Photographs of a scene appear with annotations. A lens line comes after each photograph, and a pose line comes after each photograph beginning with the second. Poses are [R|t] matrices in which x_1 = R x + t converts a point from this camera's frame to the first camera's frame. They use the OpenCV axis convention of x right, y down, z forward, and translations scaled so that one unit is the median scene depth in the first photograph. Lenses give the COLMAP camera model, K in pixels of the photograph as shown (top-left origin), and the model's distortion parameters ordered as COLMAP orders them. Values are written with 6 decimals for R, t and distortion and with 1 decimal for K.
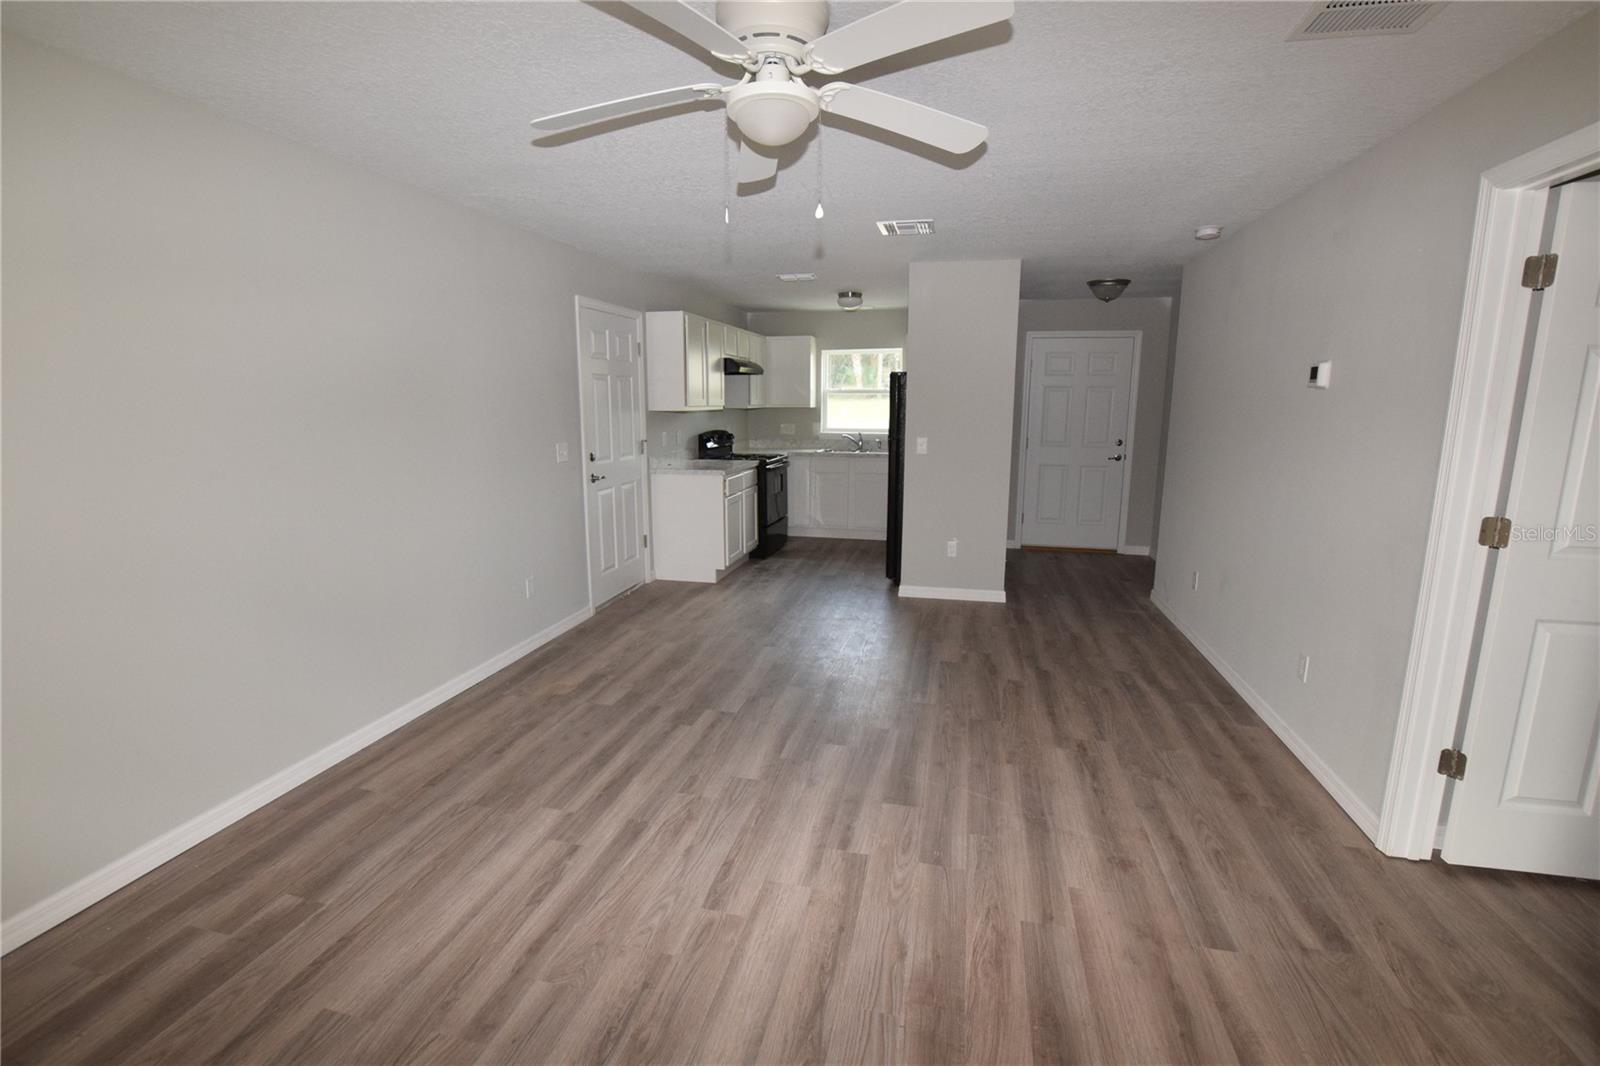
lens RADIAL K [[710.4, 0, 798.5], [0, 710.4, 525.0], [0, 0, 1]] dist [-0.024360, 0.000640]
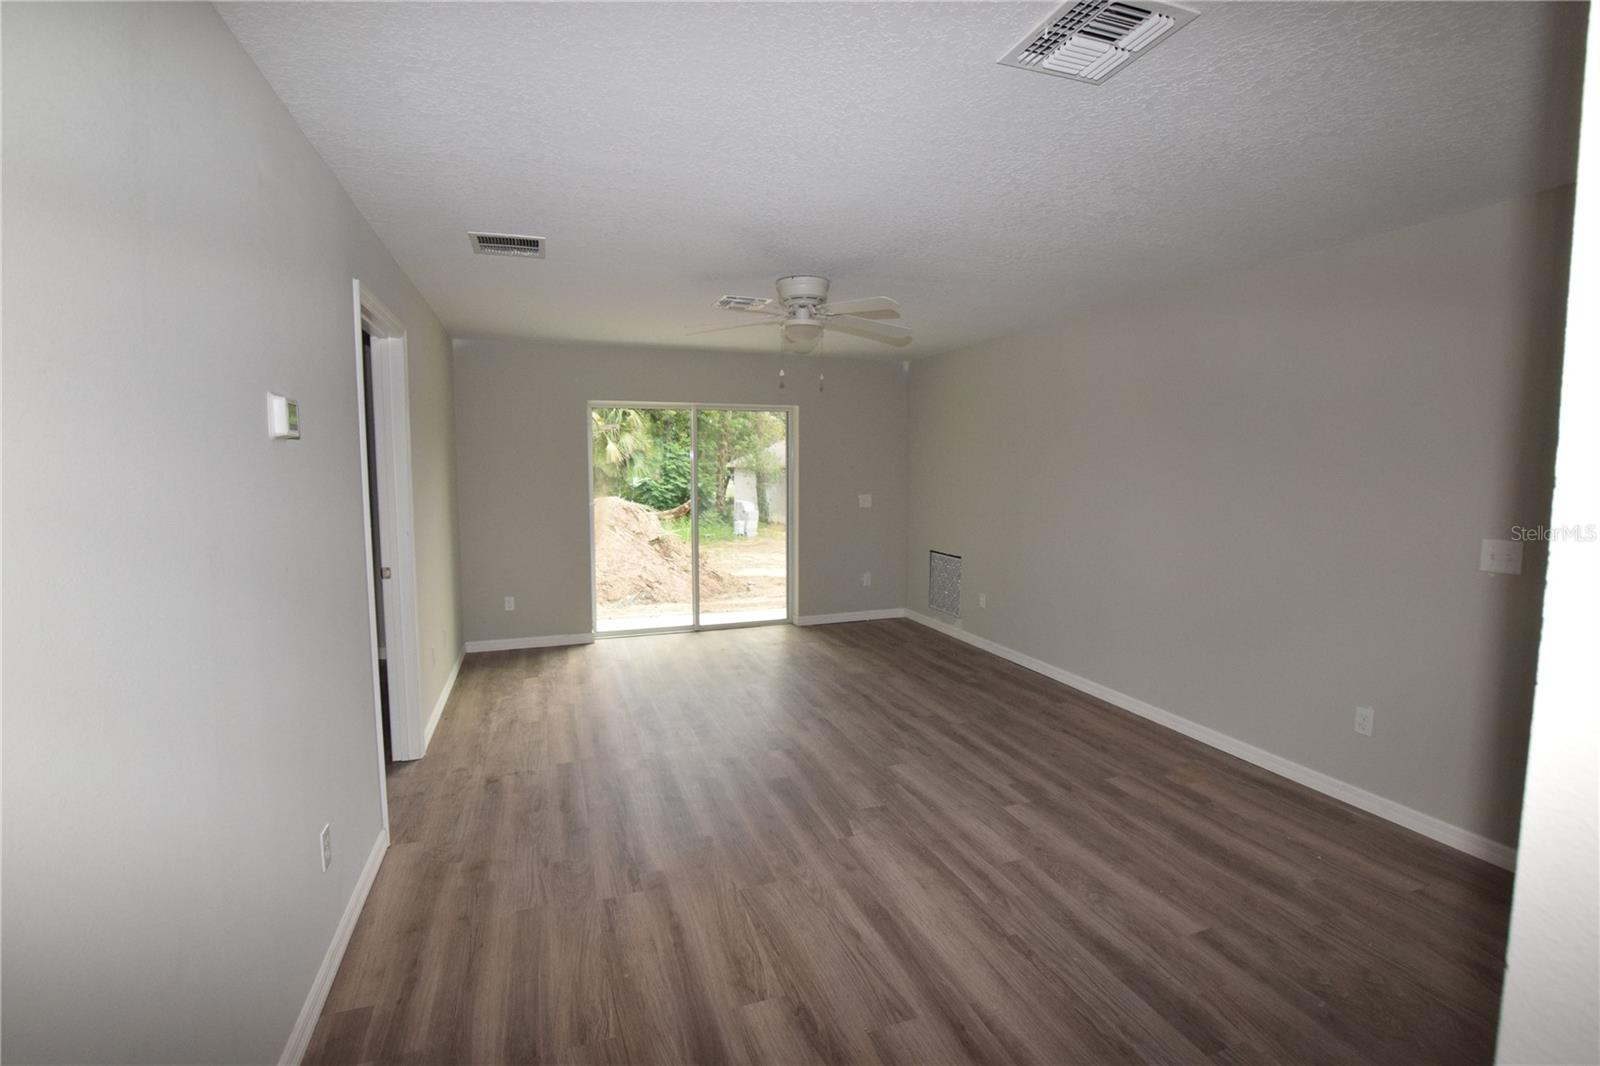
lens RADIAL K [[710.4, 0, 799.8], [0, 710.4, 531.0], [0, 0, 1]] dist [-0.024360, 0.000640]
pose [[-0.838606, 0.046645, -0.542738, 0.670882], [-0.099238, 0.966573, 0.236407, -0.293470], [0.535623, 0.252113, -0.805945, 1.673530]]
